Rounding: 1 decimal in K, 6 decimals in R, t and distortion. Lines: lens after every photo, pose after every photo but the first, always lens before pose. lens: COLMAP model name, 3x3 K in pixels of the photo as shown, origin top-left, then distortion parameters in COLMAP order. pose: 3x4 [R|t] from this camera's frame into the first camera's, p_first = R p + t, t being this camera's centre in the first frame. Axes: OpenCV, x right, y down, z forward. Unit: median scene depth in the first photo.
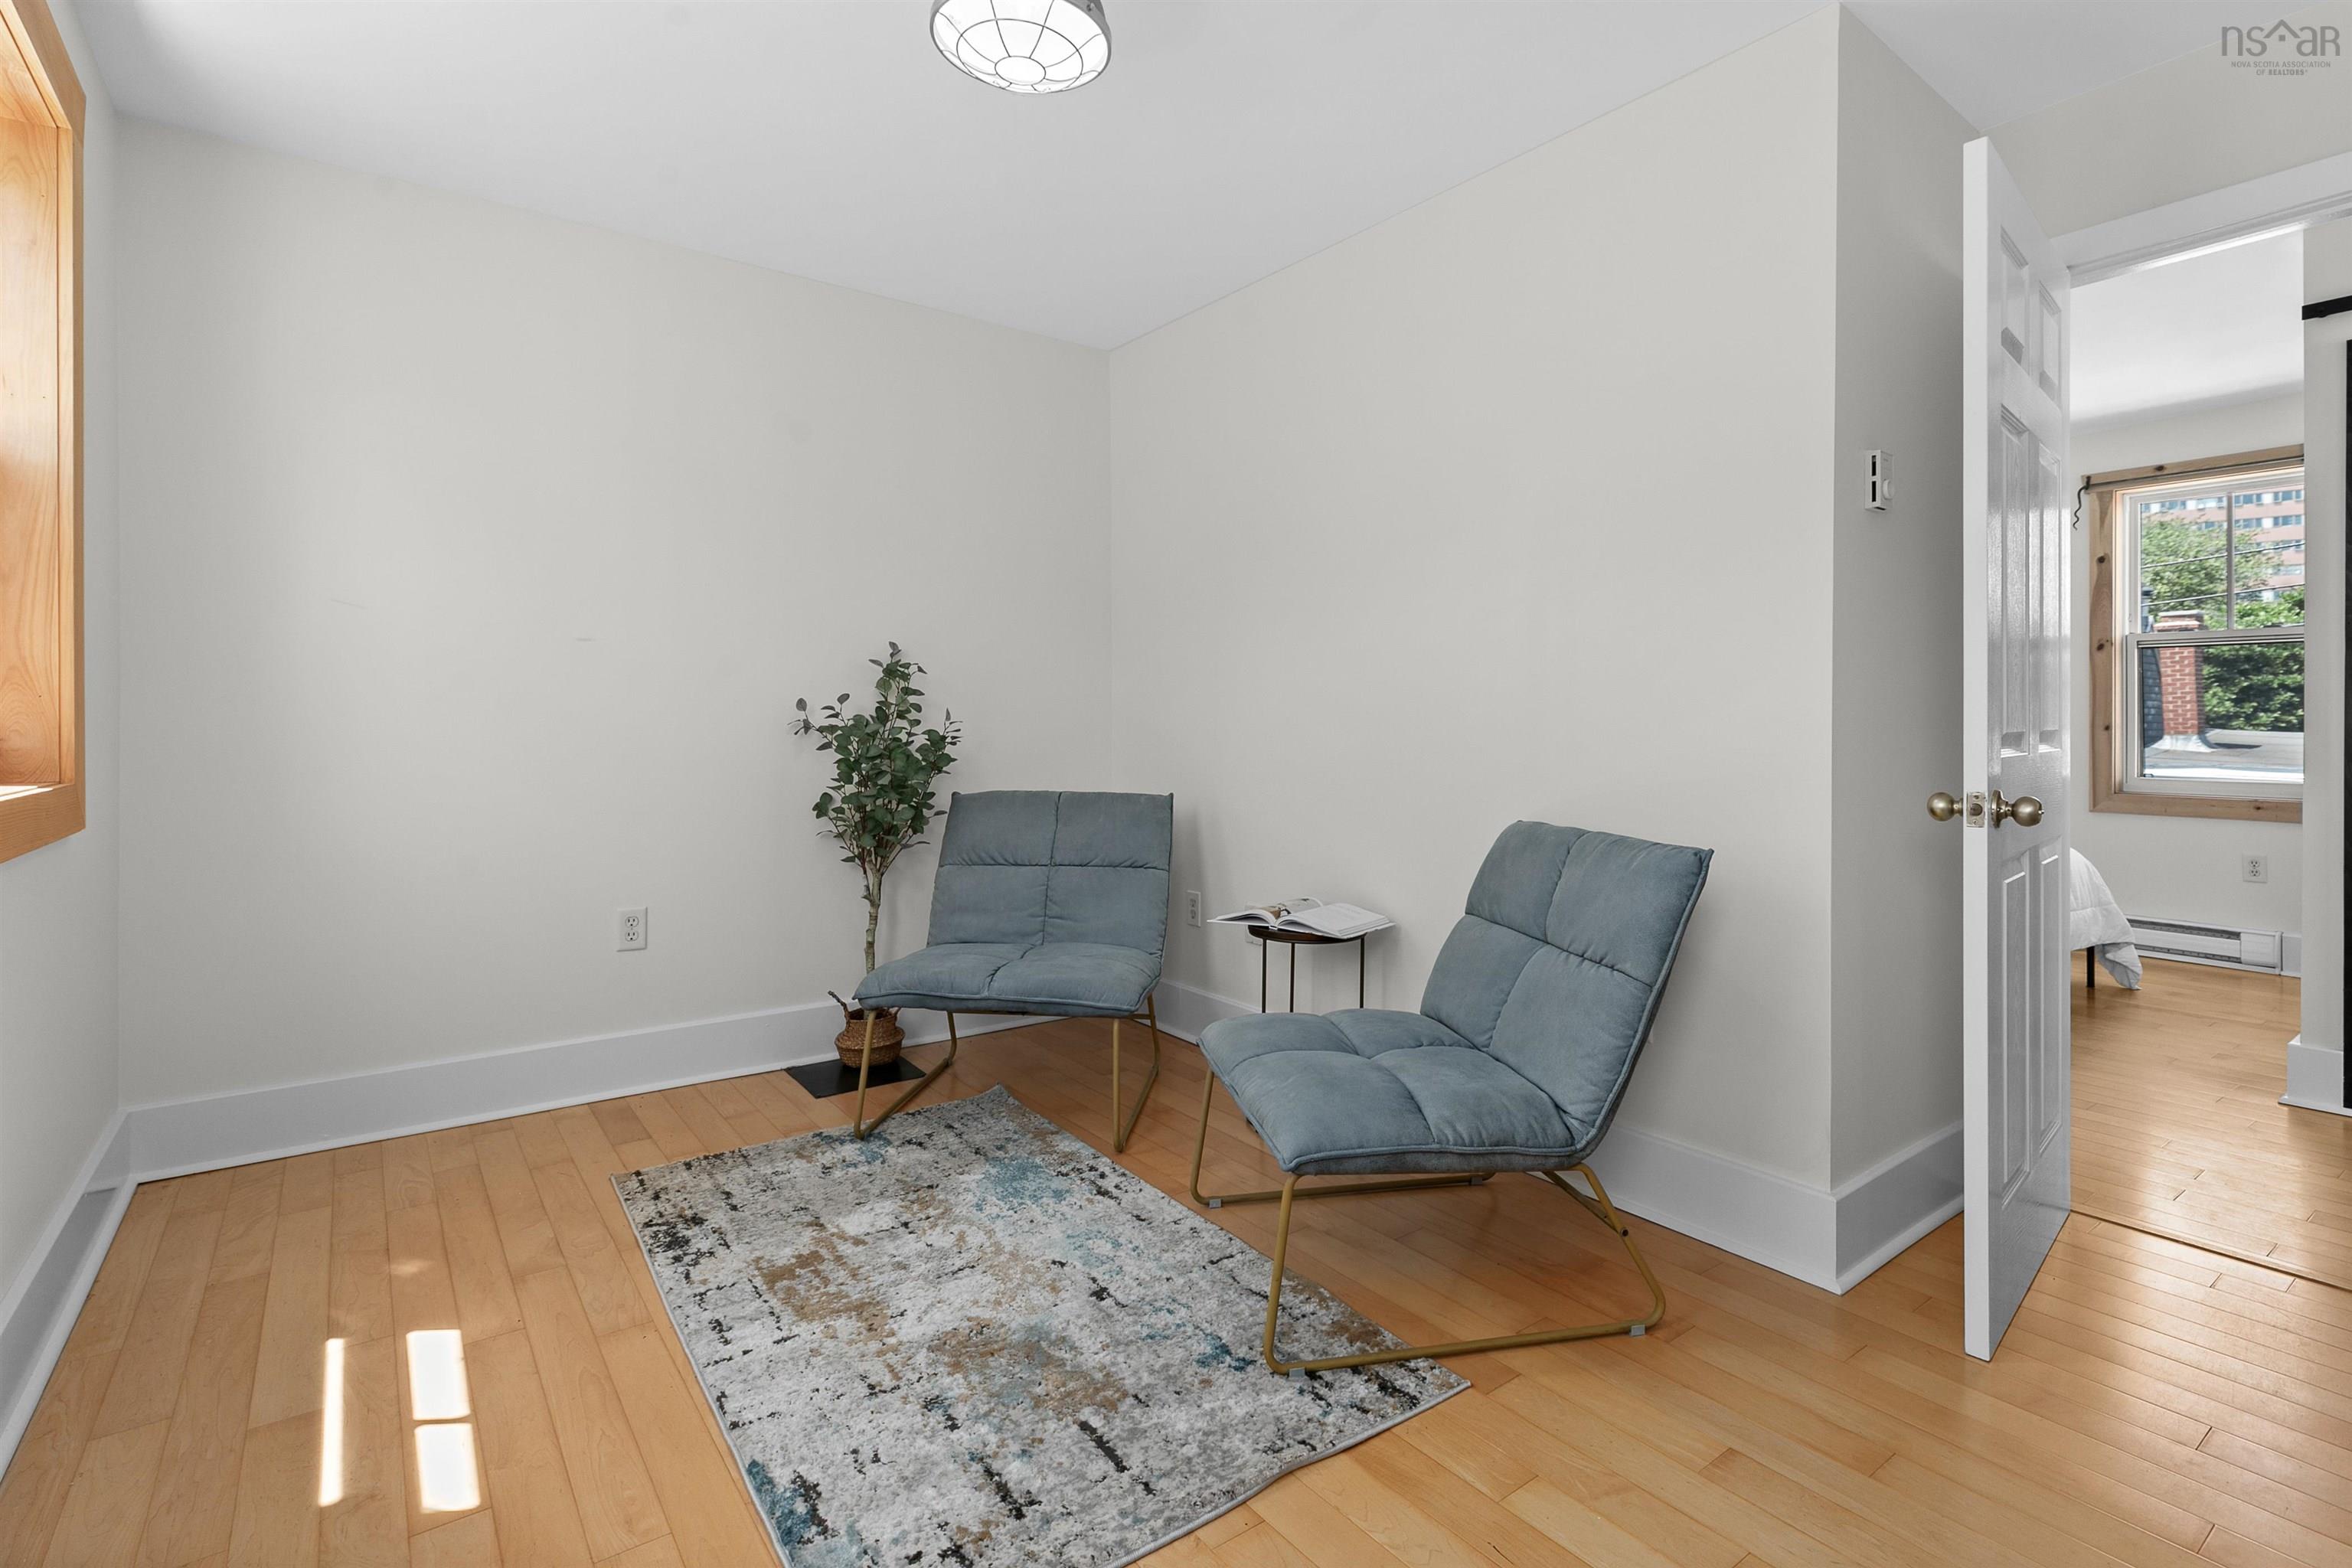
lens RADIAL K [[1127.3, 0, 1176.9], [0, 1127.3, 721.6], [0, 0, 1]] dist [-0.000346, 0.000198]
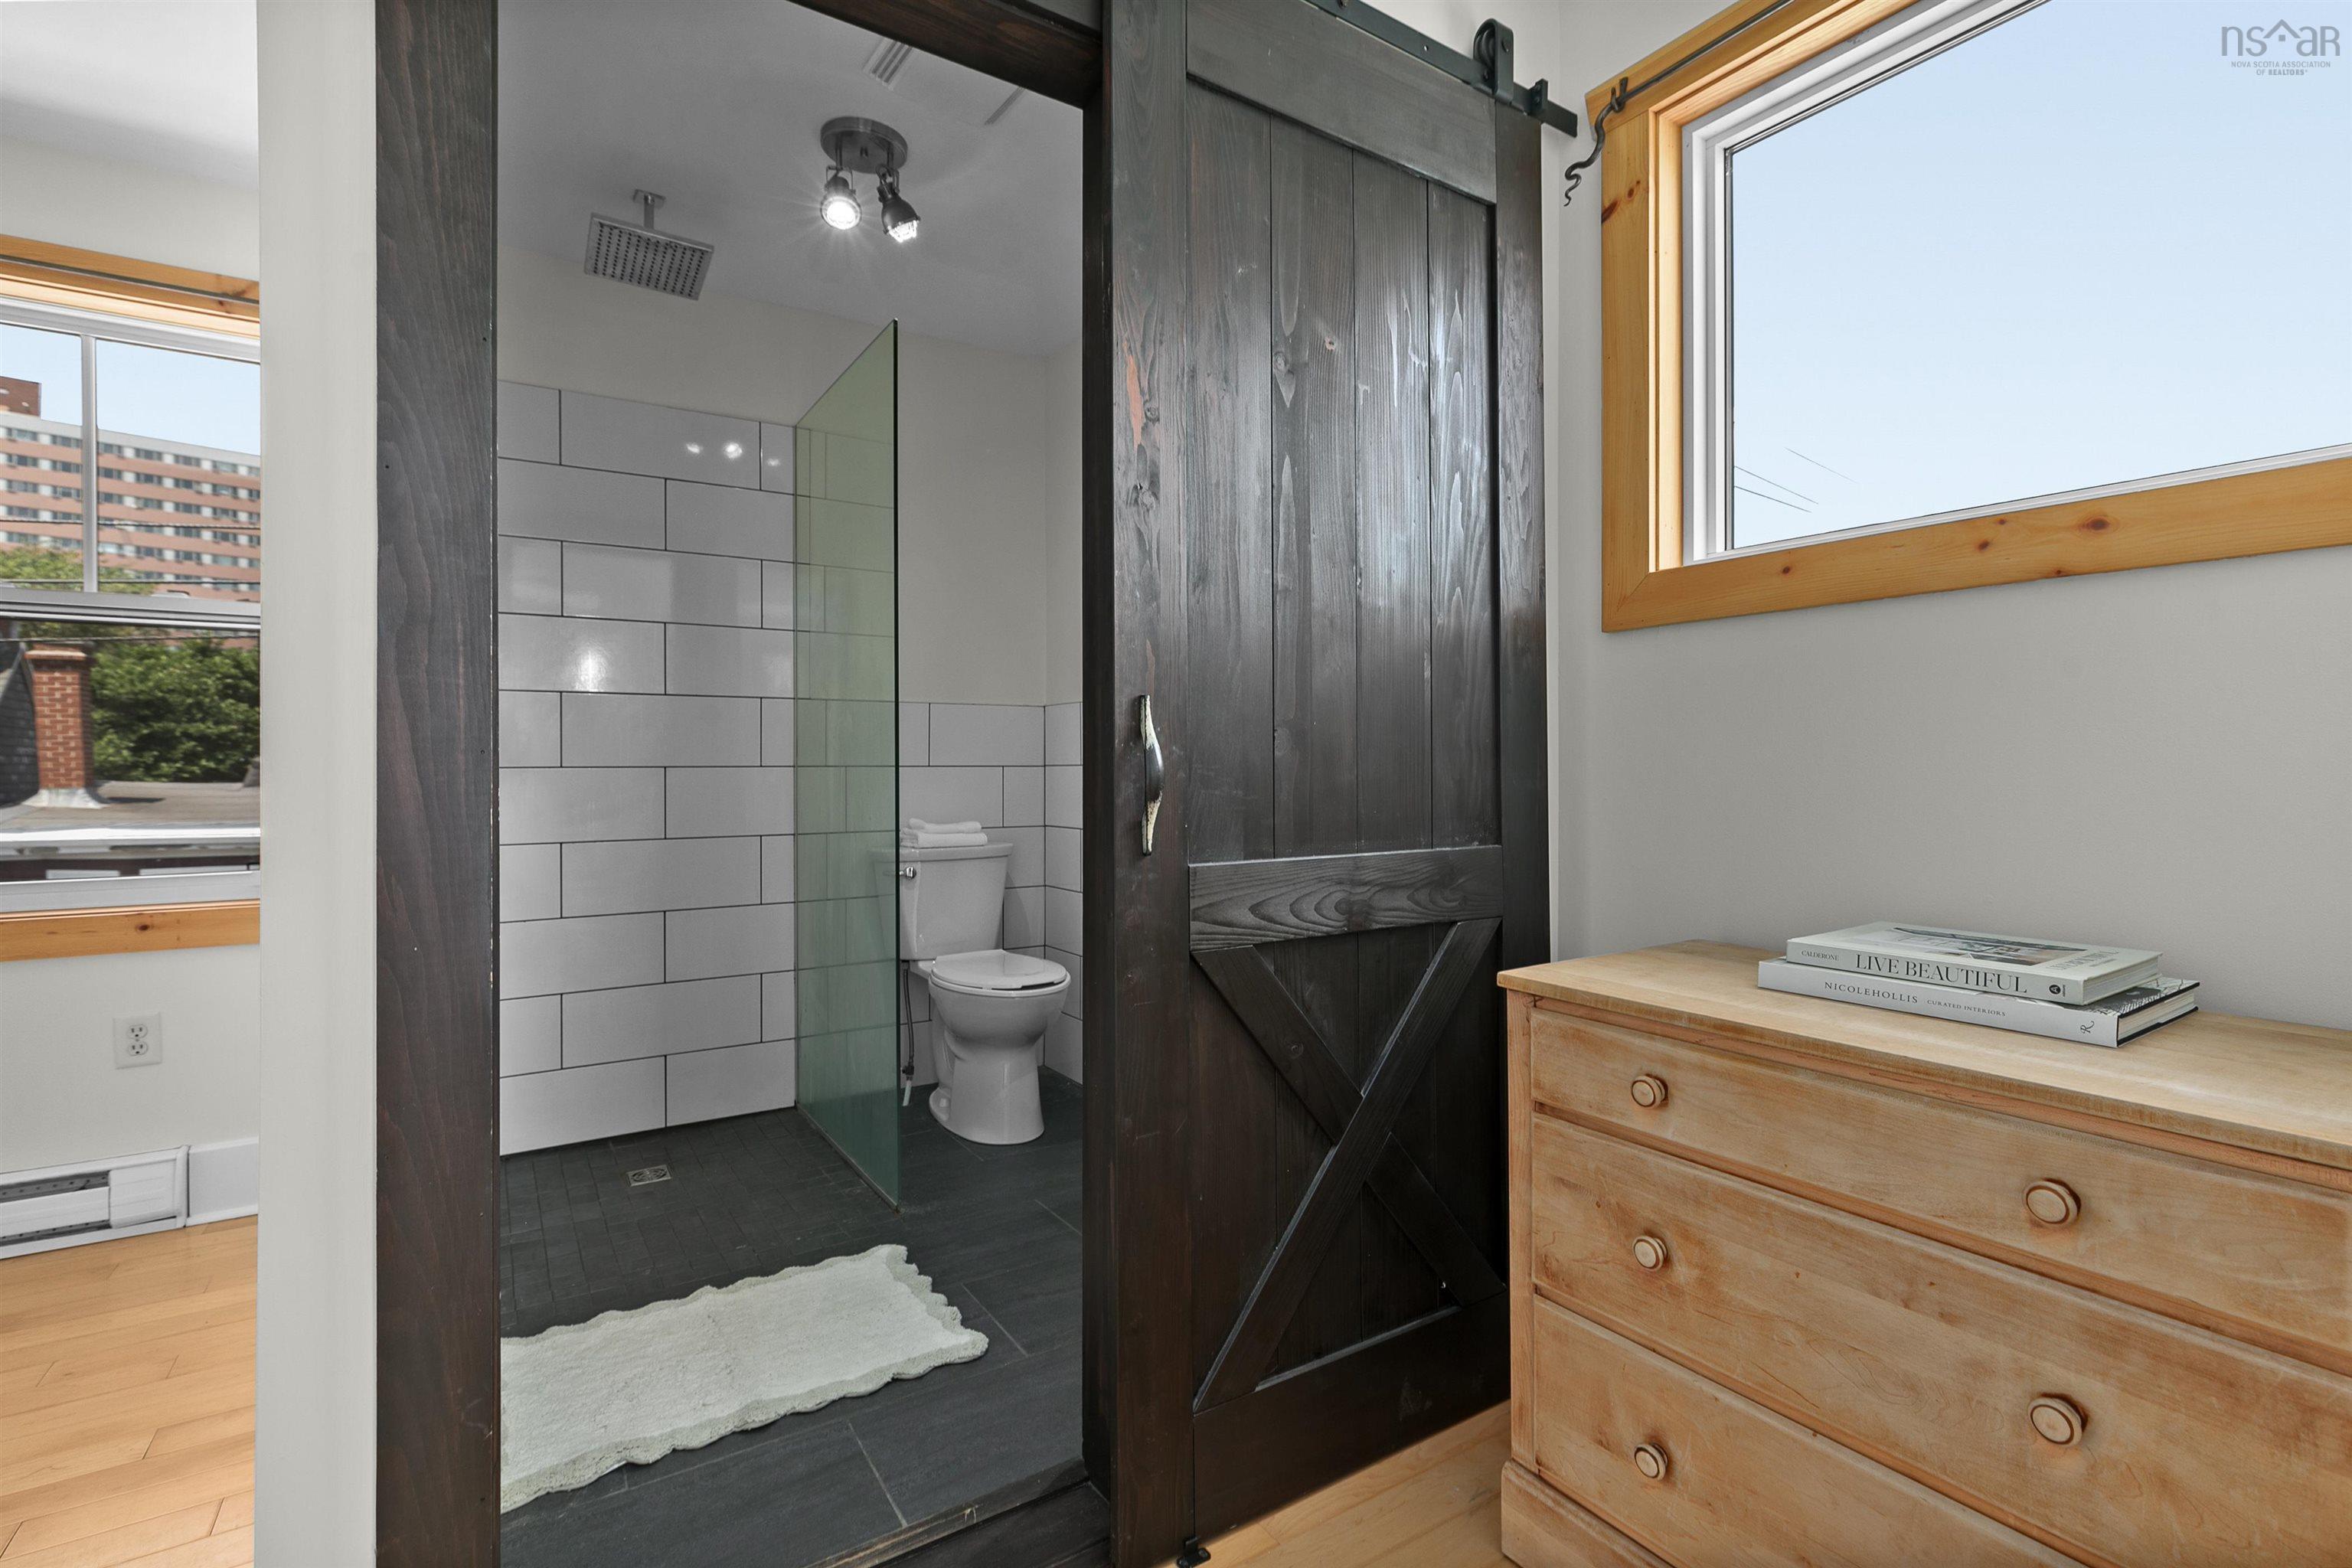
lens RADIAL K [[1052.4, 0, 1177.4], [0, 1052.4, 758.5], [0, 0, 1]] dist [0.013156, 0.000074]
pose [[0.044464, 0.005688, 0.998995, 0.148066], [0.007634, 0.999953, -0.006033, 0.000635], [-0.998982, 0.007894, 0.044419, 0.152188]]
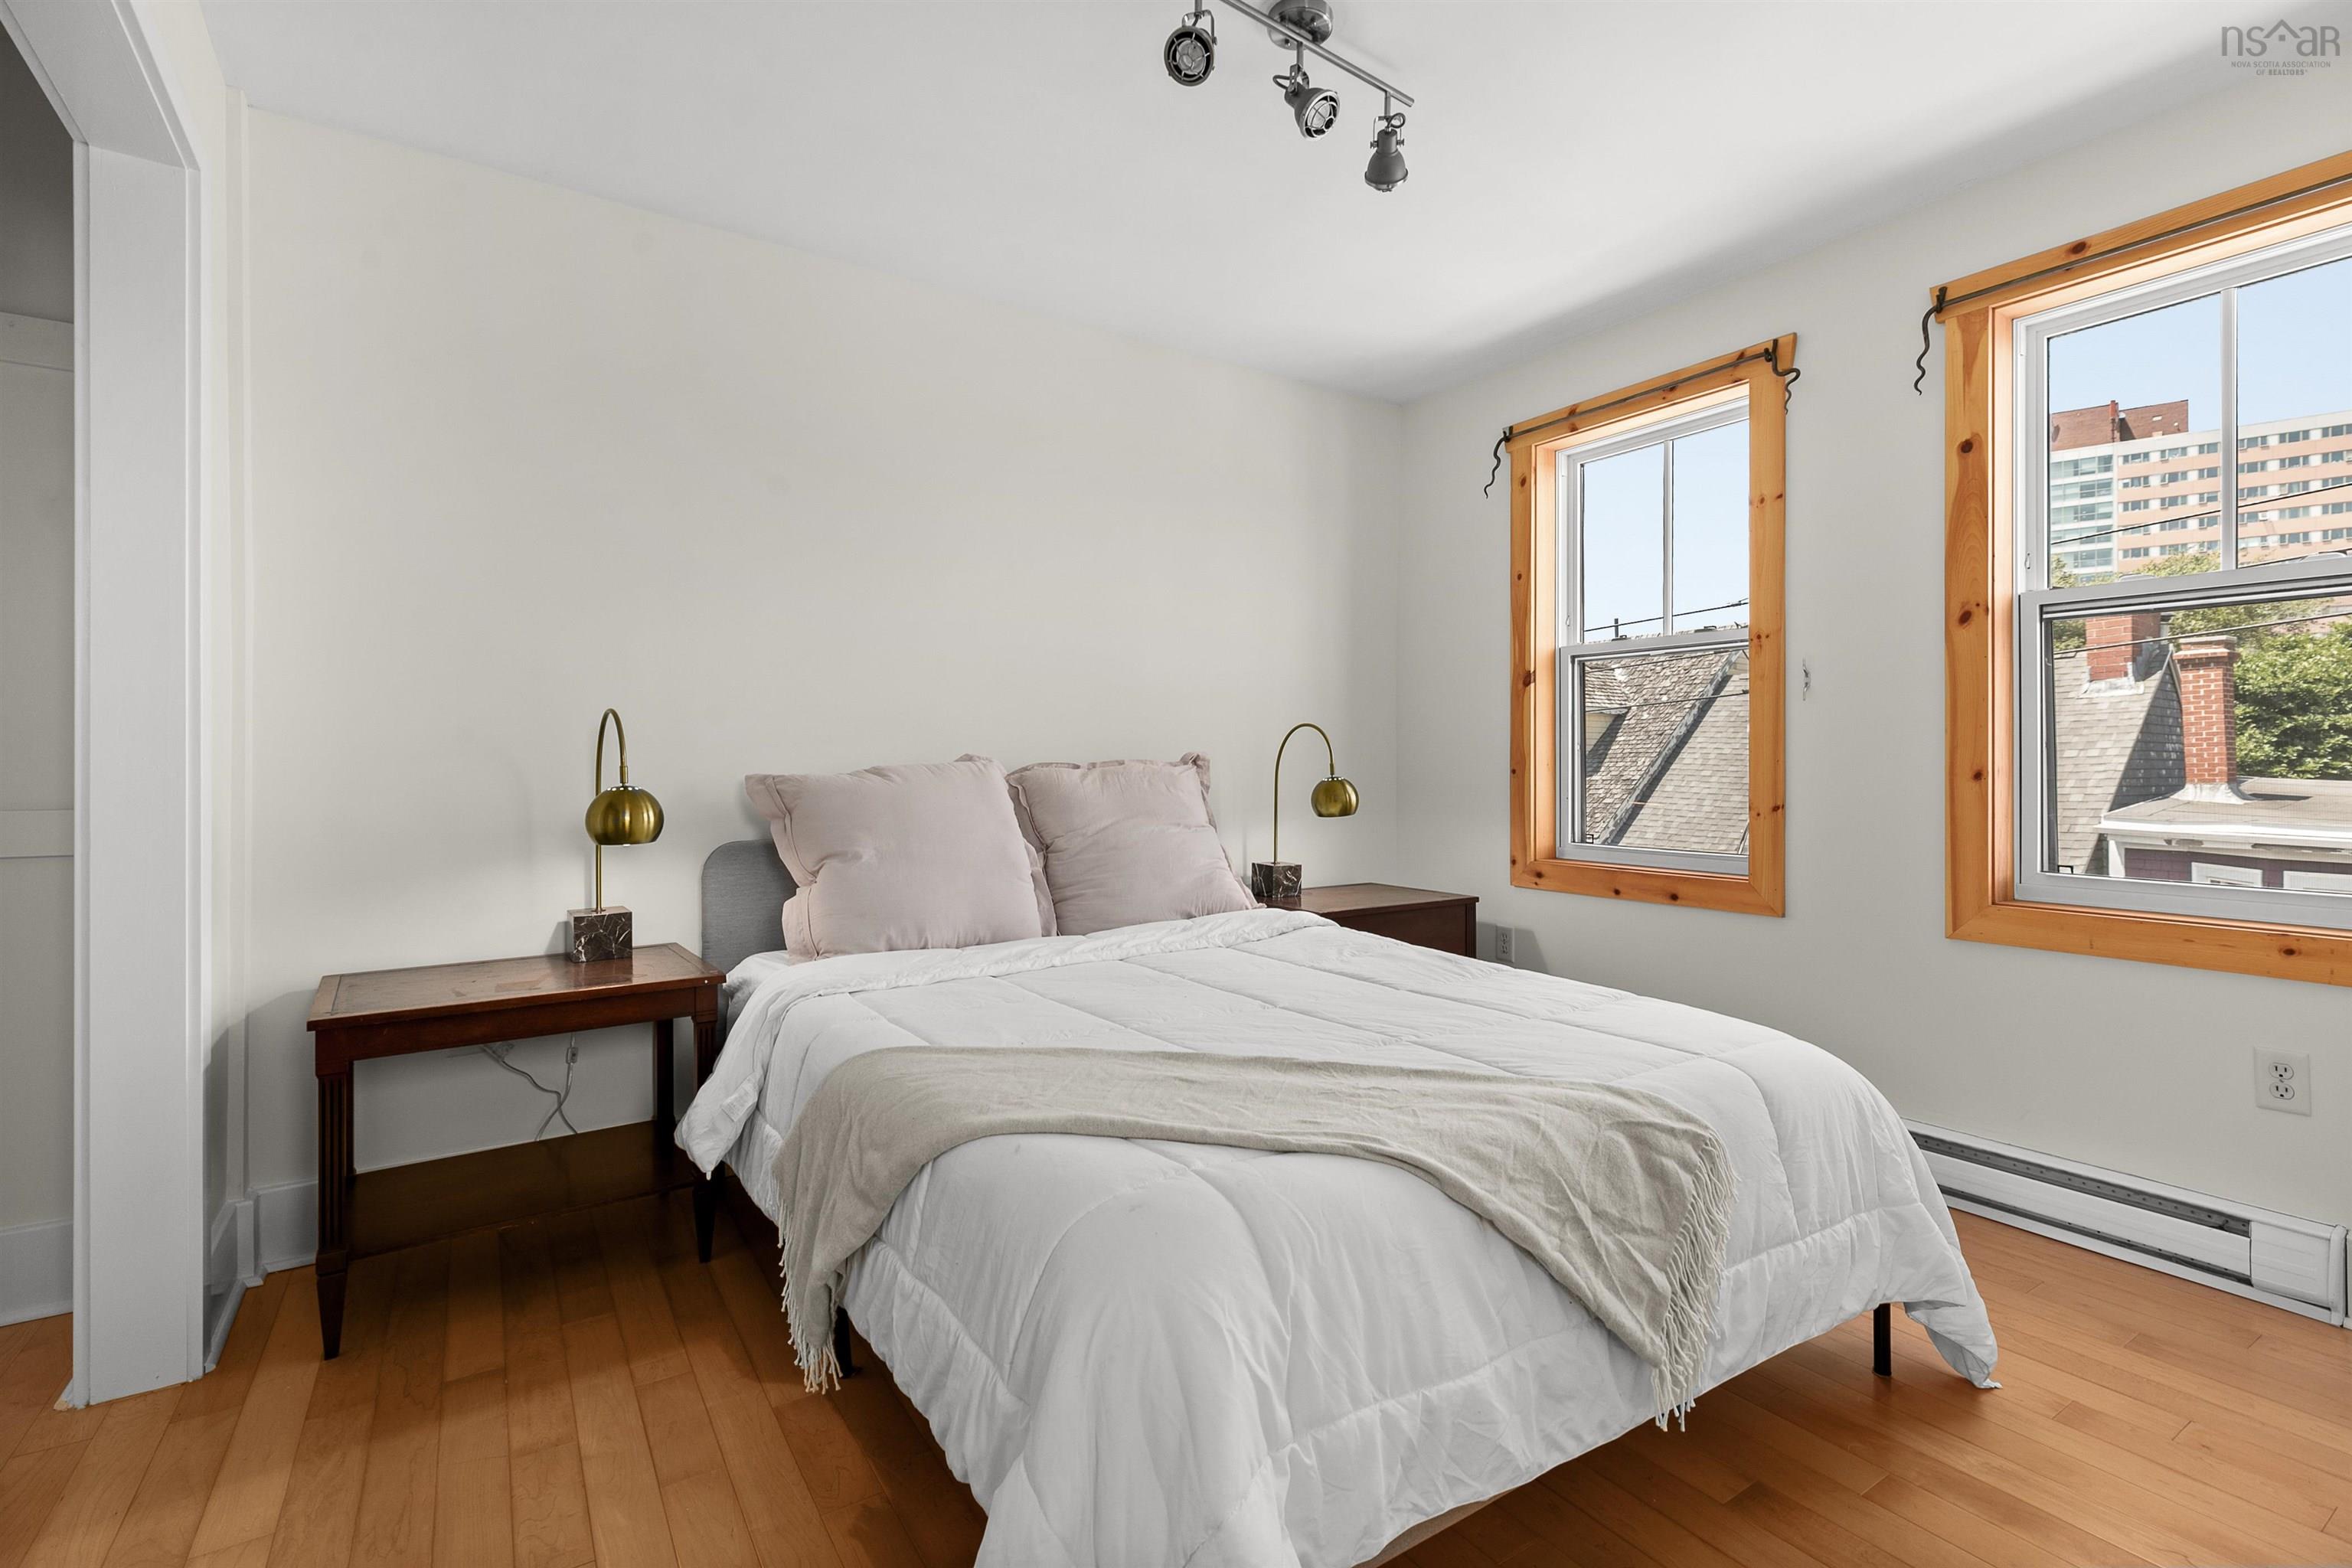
lens RADIAL K [[1063.9, 0, 1171.6], [0, 1063.9, 760.7], [0, 0, 1]] dist [0.001692, 0.000614]
pose [[0.998661, 0.002808, -0.051662, 0.157565], [-0.003050, 0.999985, -0.004601, 0.000720], [0.051648, 0.004753, 0.998654, 0.162150]]
